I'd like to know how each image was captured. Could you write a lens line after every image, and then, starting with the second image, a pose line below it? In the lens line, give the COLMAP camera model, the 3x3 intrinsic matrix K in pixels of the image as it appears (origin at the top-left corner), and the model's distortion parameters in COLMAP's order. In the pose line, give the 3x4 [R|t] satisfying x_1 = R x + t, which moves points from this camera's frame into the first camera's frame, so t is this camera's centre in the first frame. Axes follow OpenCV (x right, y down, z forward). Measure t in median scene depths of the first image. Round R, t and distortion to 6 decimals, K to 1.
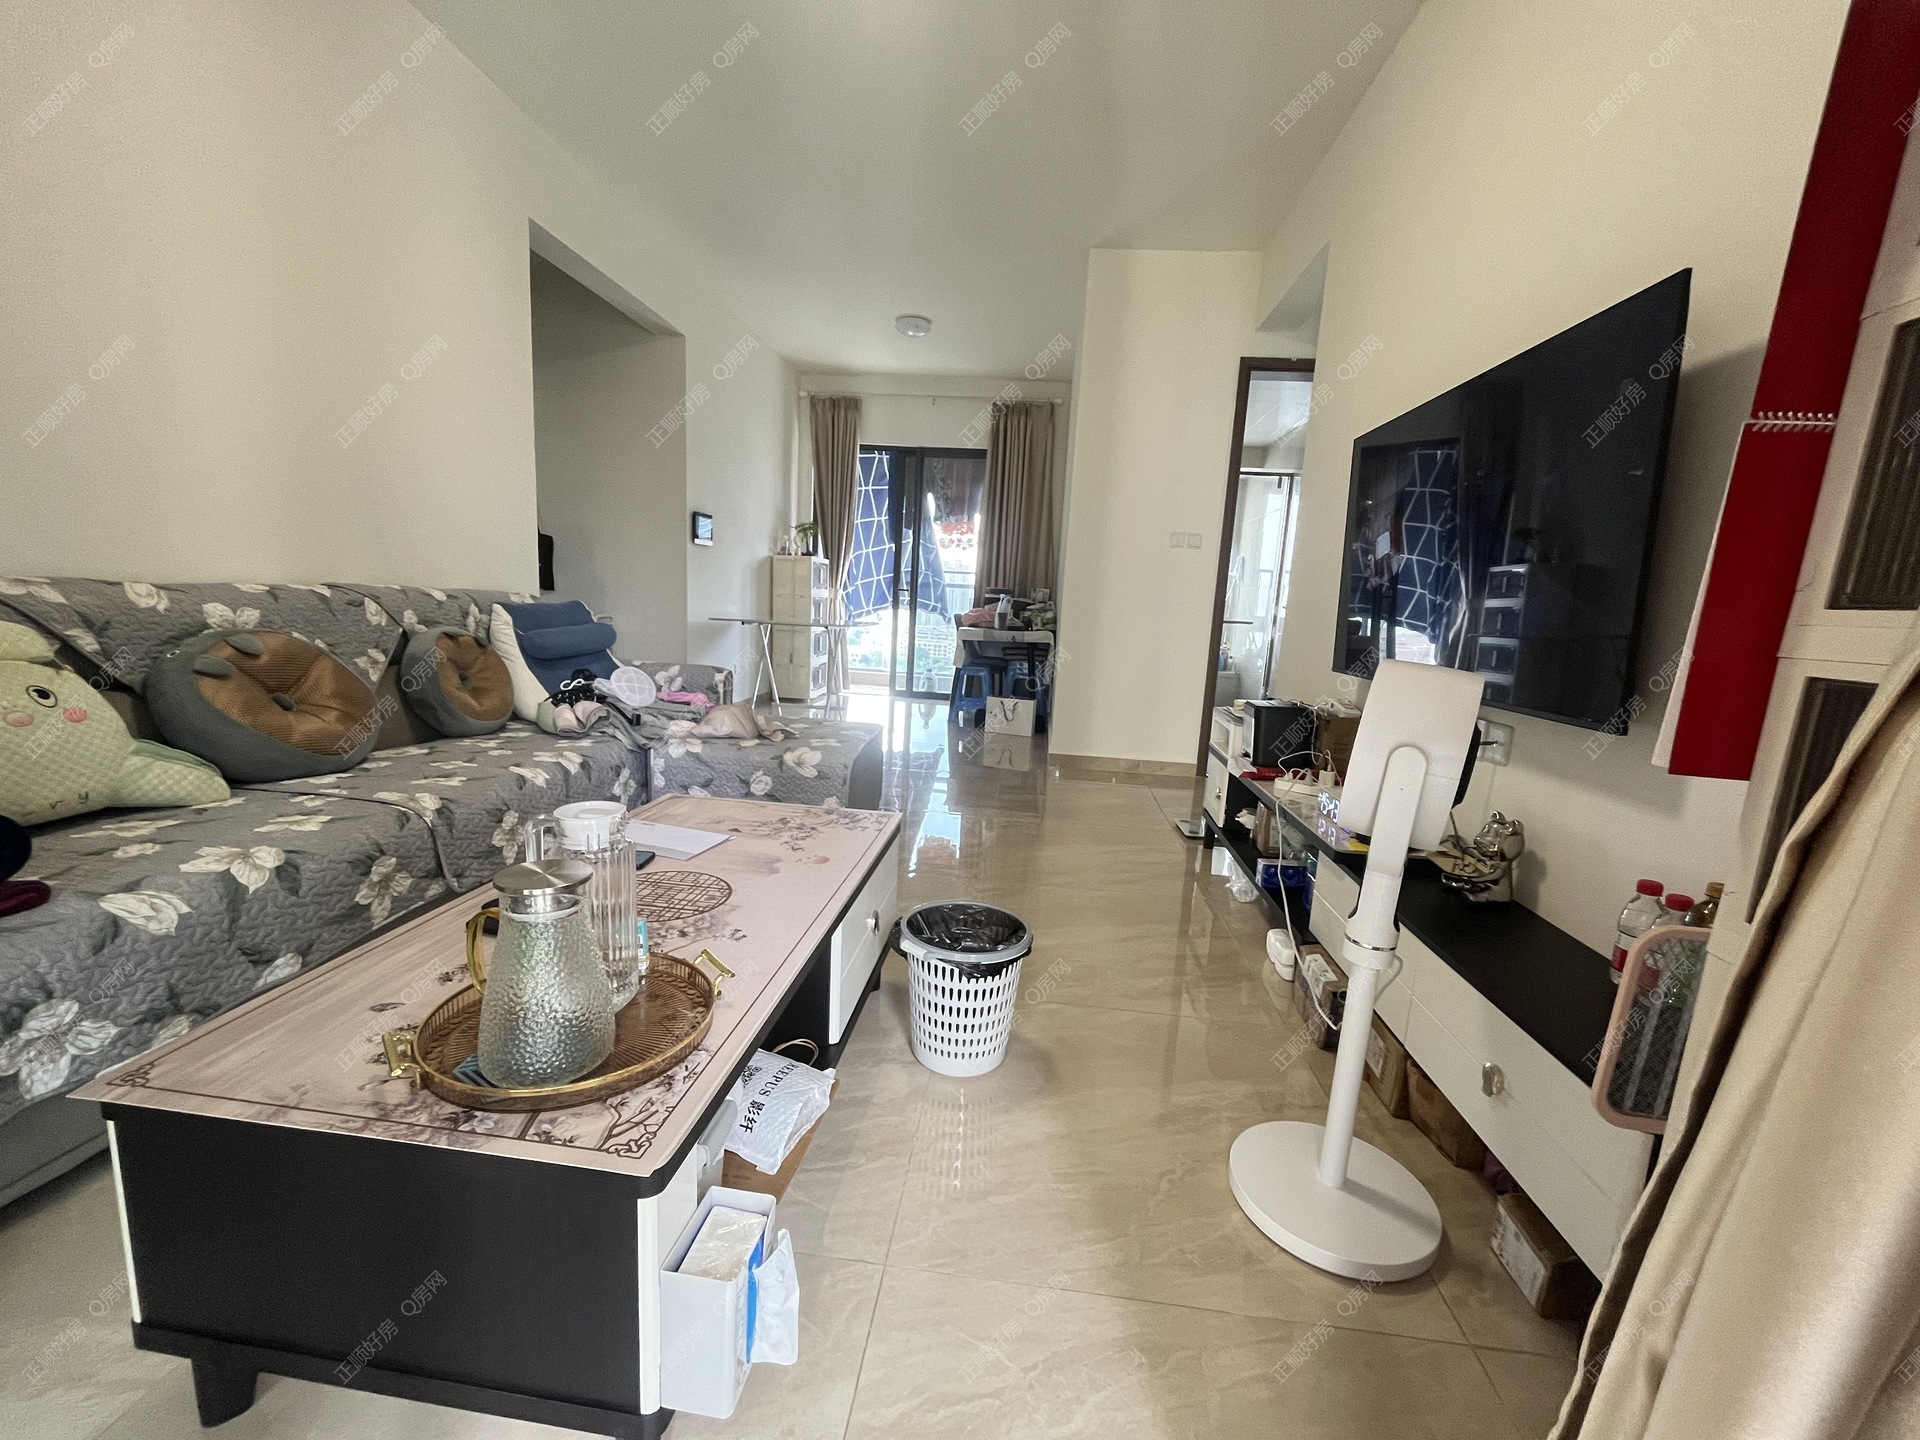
lens RADIAL K [[775.4, 0, 946.3], [0, 775.4, 710.5], [0, 0, 1]] dist [-0.003867, -0.000450]
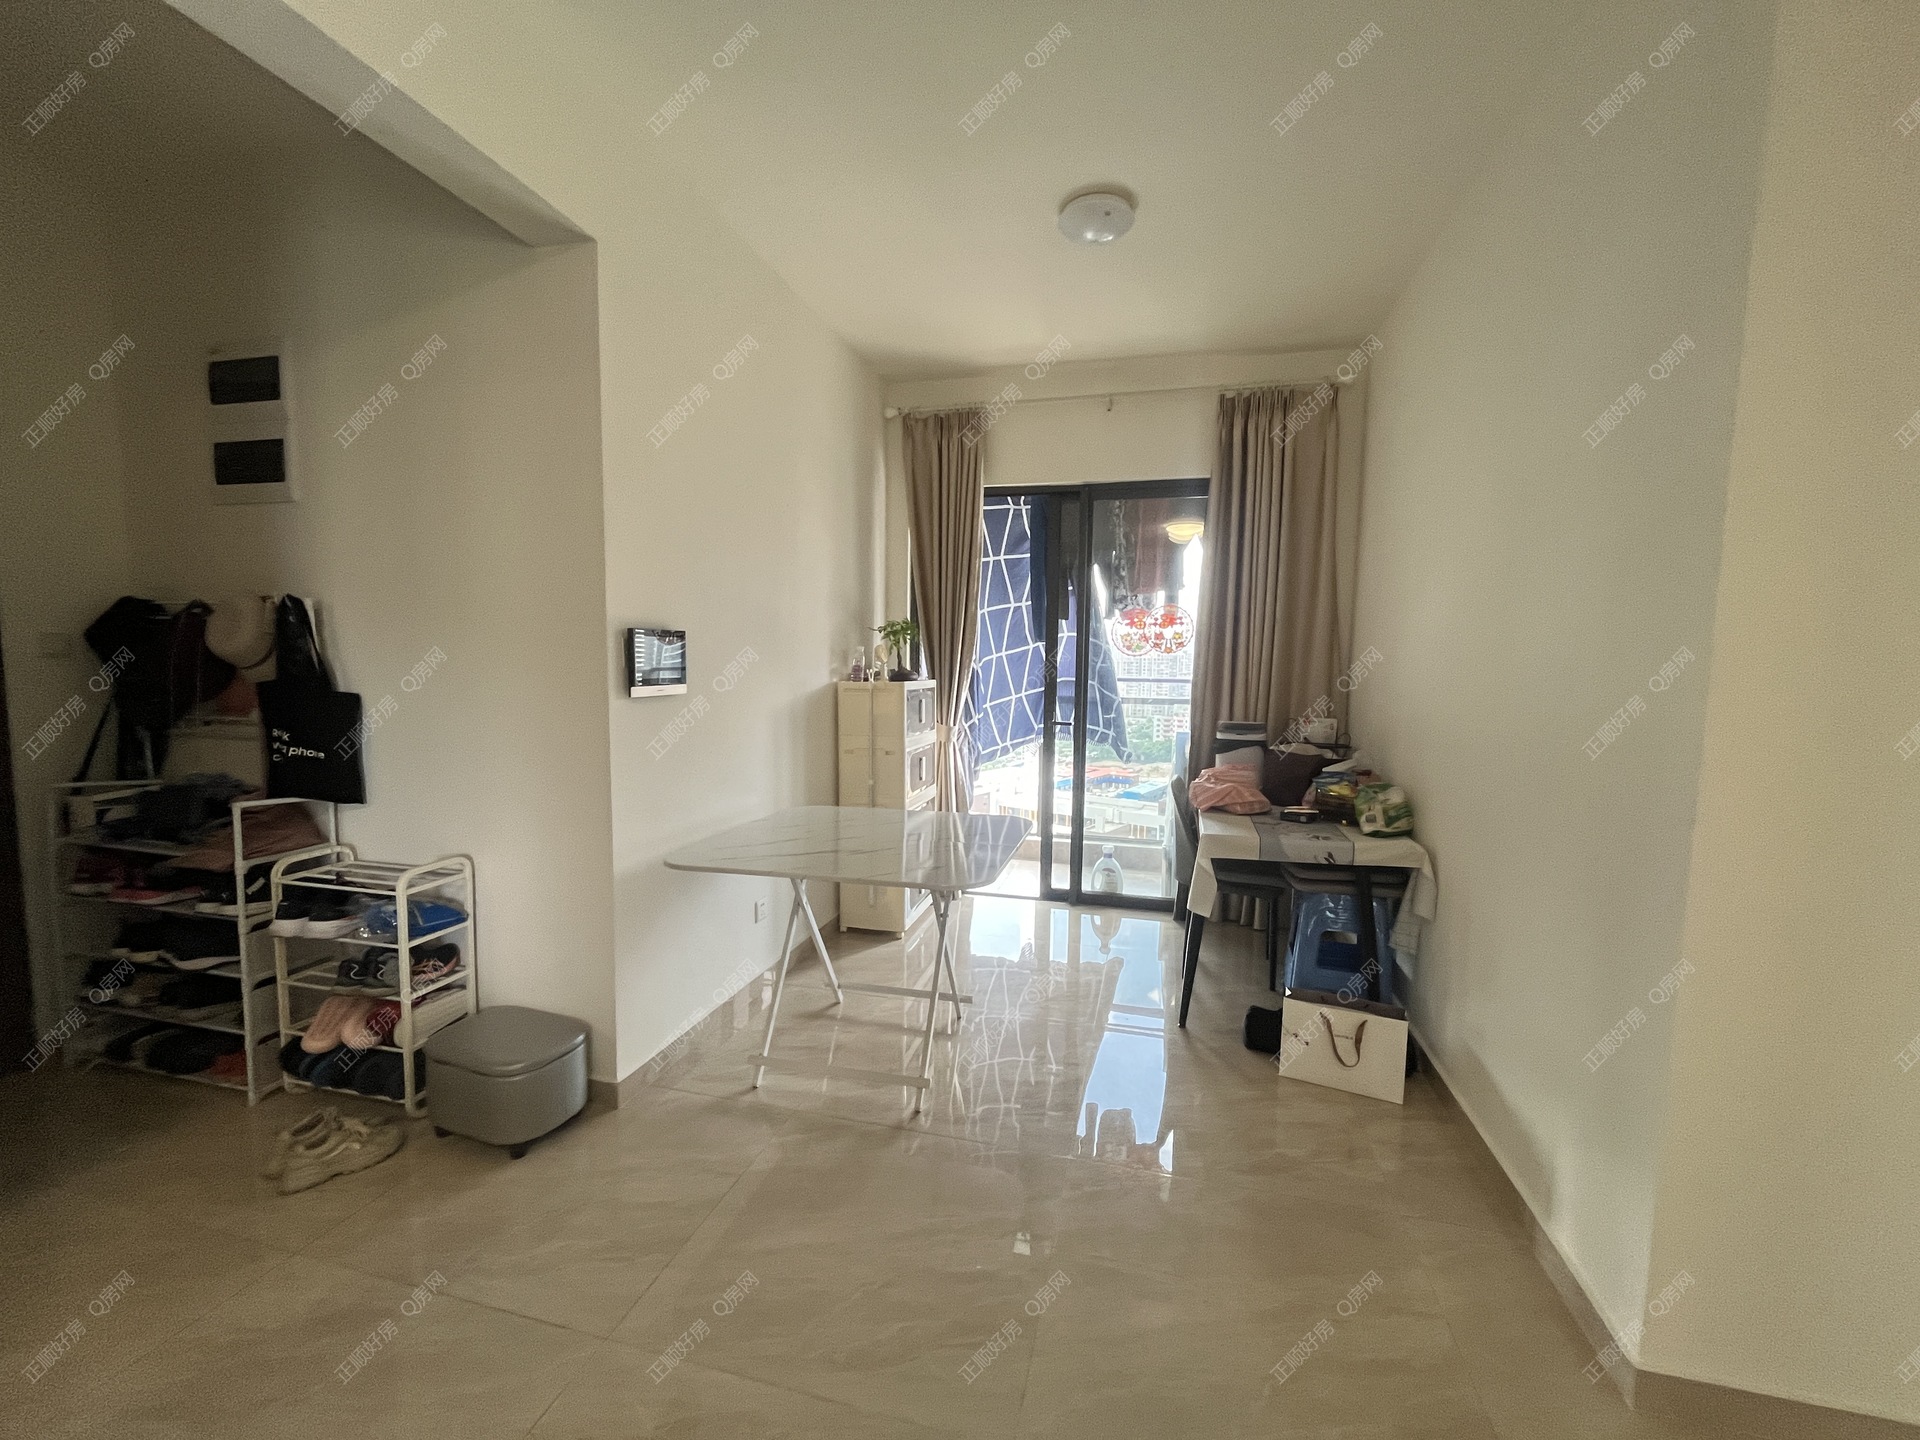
lens RADIAL K [[775.4, 0, 976.9], [0, 775.4, 726.6], [0, 0, 1]] dist [-0.003867, -0.000450]
pose [[0.992494, -0.030658, -0.118384, -0.052243], [0.022709, 0.997432, -0.067924, -0.116573], [0.120163, 0.064726, 0.990642, 0.414799]]
